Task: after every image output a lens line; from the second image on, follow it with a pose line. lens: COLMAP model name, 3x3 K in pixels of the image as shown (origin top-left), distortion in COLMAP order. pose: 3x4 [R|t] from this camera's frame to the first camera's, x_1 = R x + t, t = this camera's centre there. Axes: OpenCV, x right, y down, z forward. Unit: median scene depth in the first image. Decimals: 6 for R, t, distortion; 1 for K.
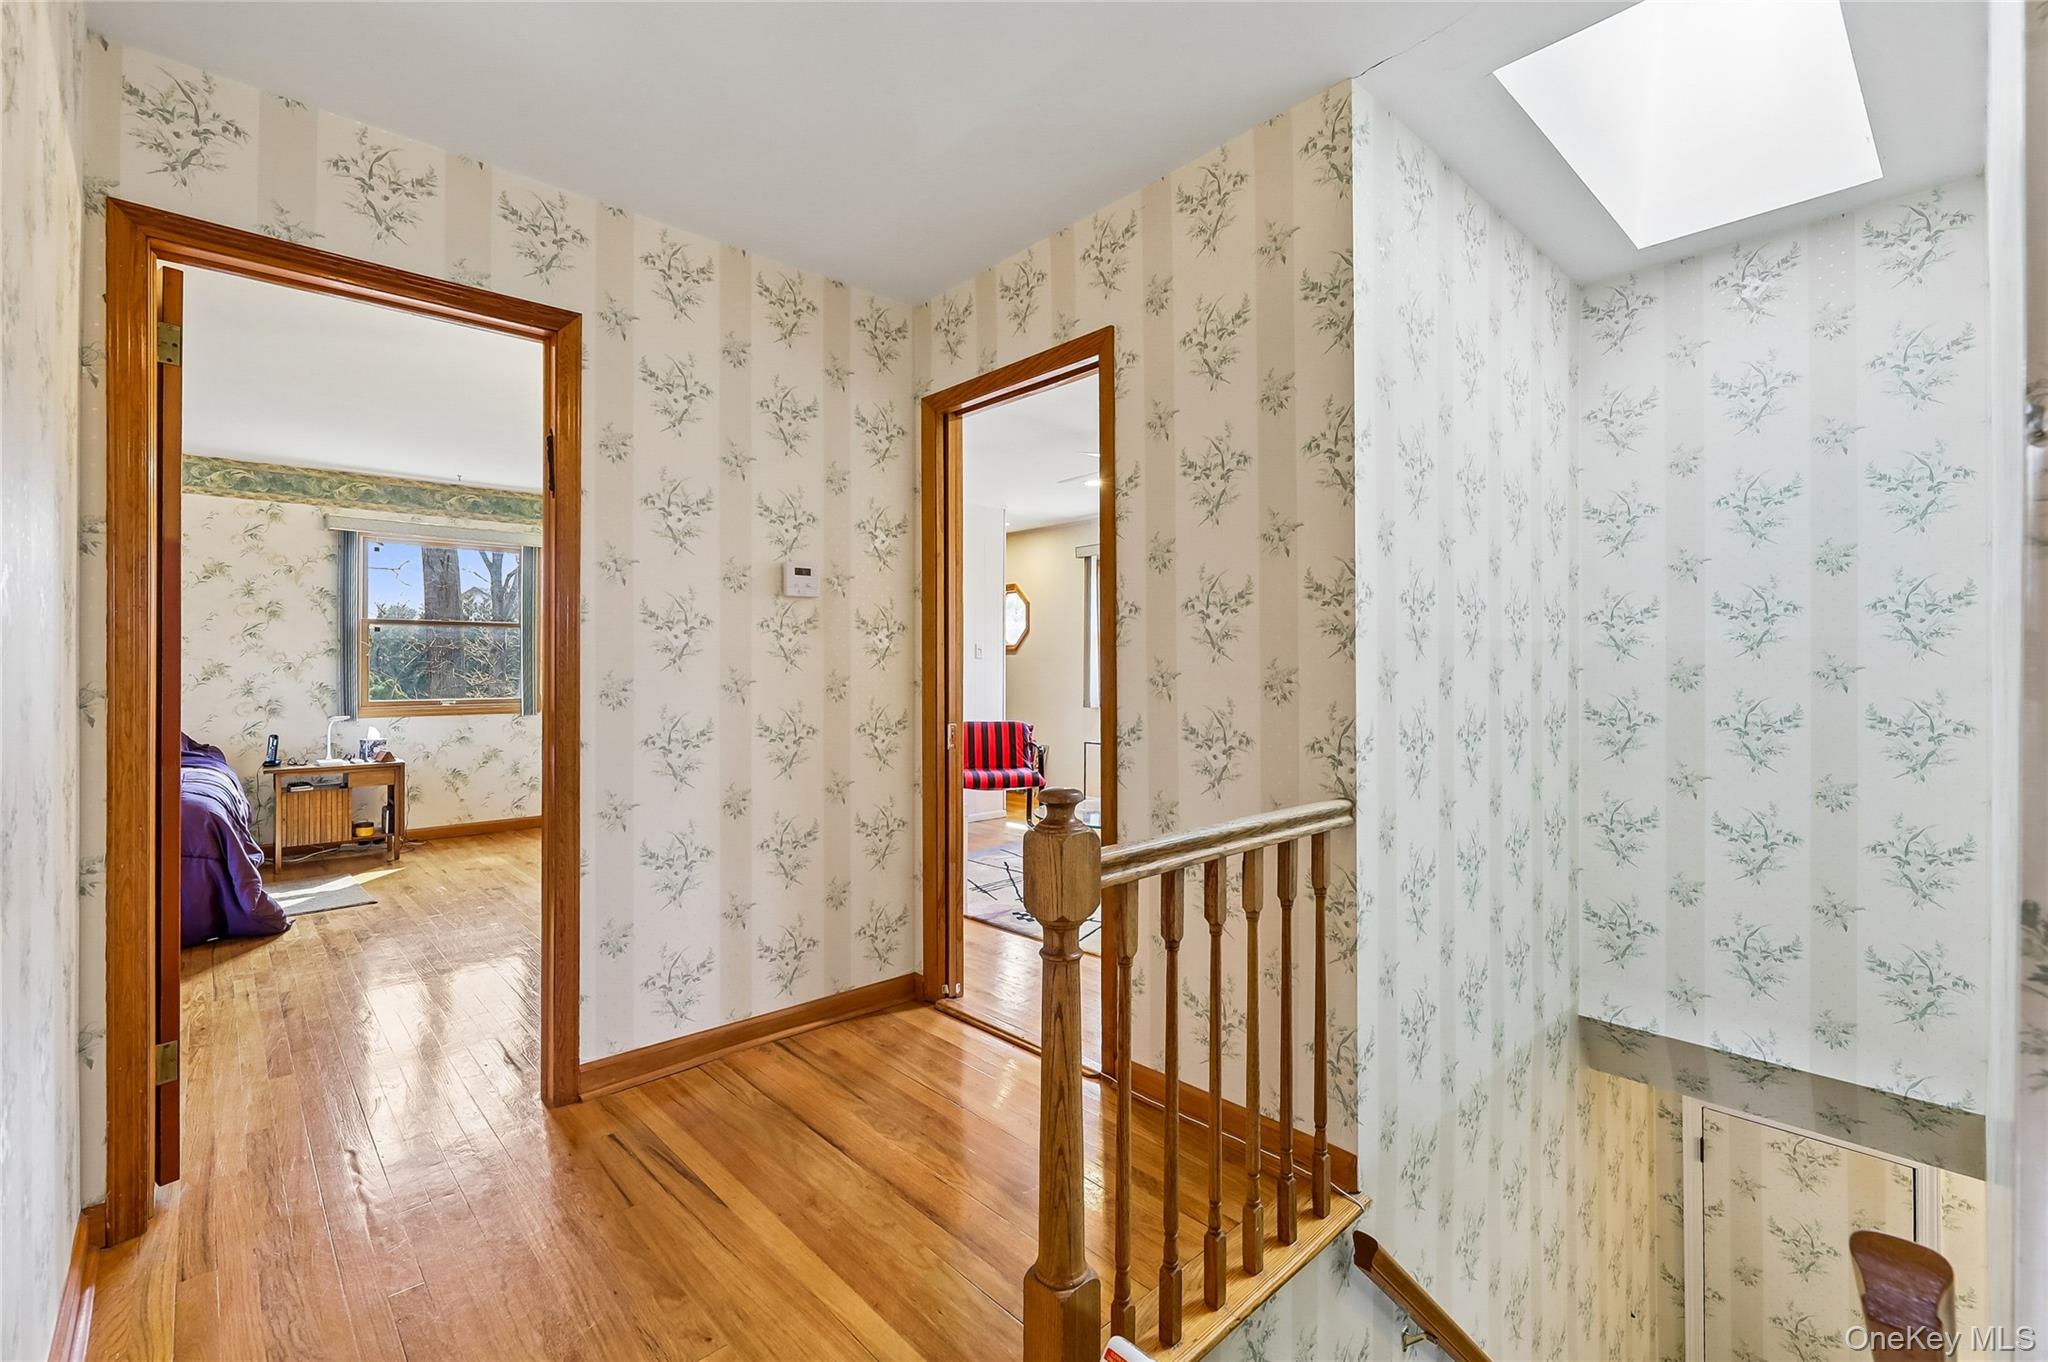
lens RADIAL K [[901.0, 0, 1020.3], [0, 901.0, 670.2], [0, 0, 1]] dist [-0.005075, -0.000208]
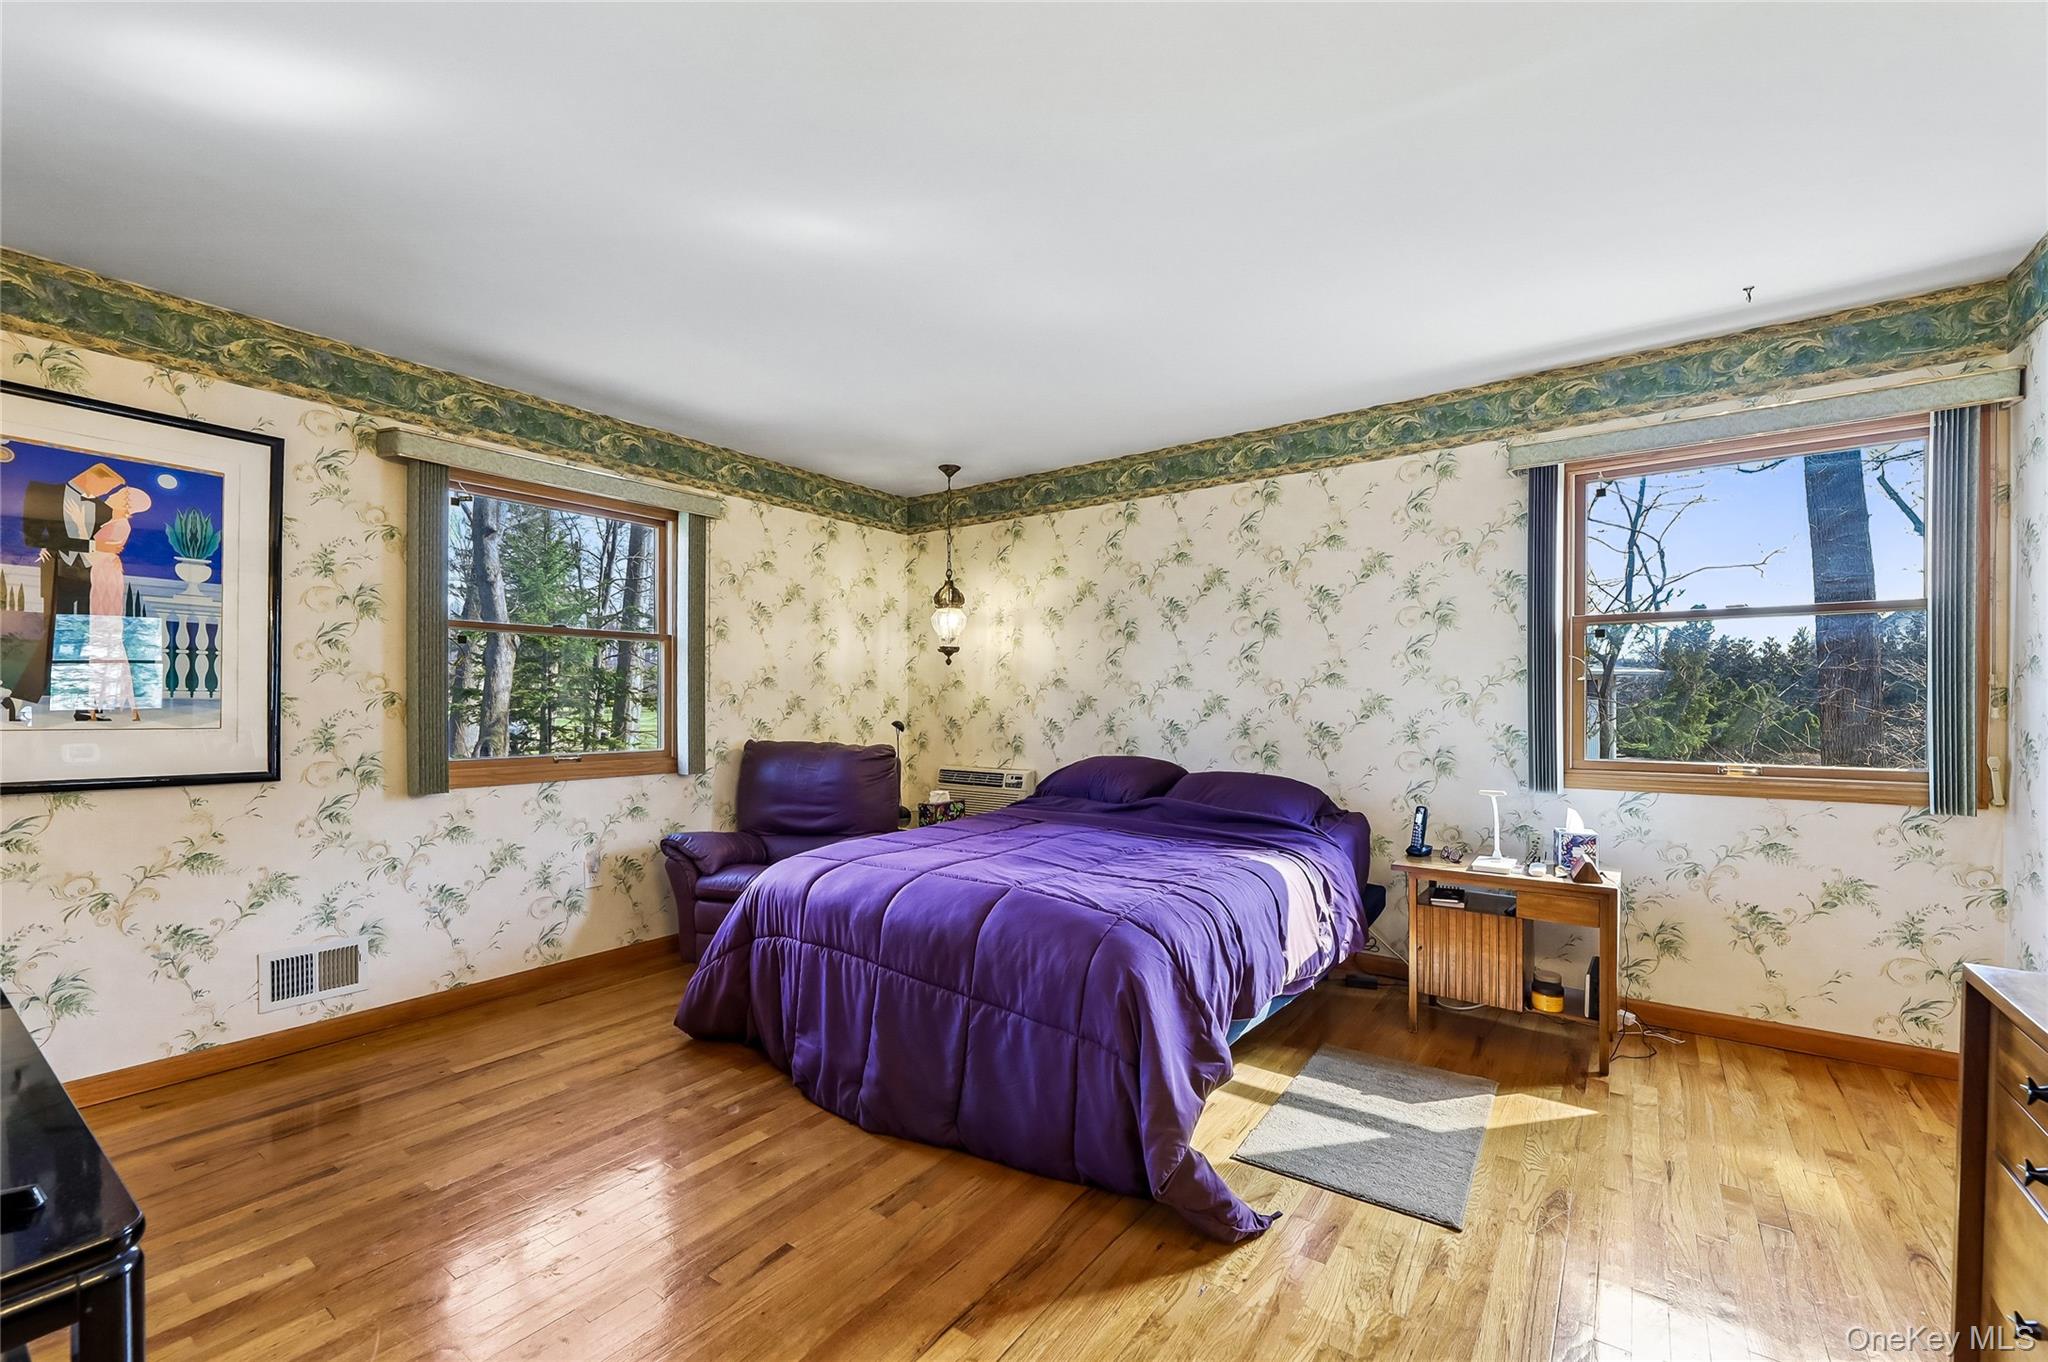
lens RADIAL K [[838.7, 0, 1016.2], [0, 838.7, 699.5], [0, 0, 1]] dist [-0.001618, -0.001223]
pose [[0.201142, 0.001311, -0.979561, -0.284428], [-0.003208, 0.999995, 0.000680, -0.003000], [0.979557, 0.003006, 0.201145, 0.556544]]
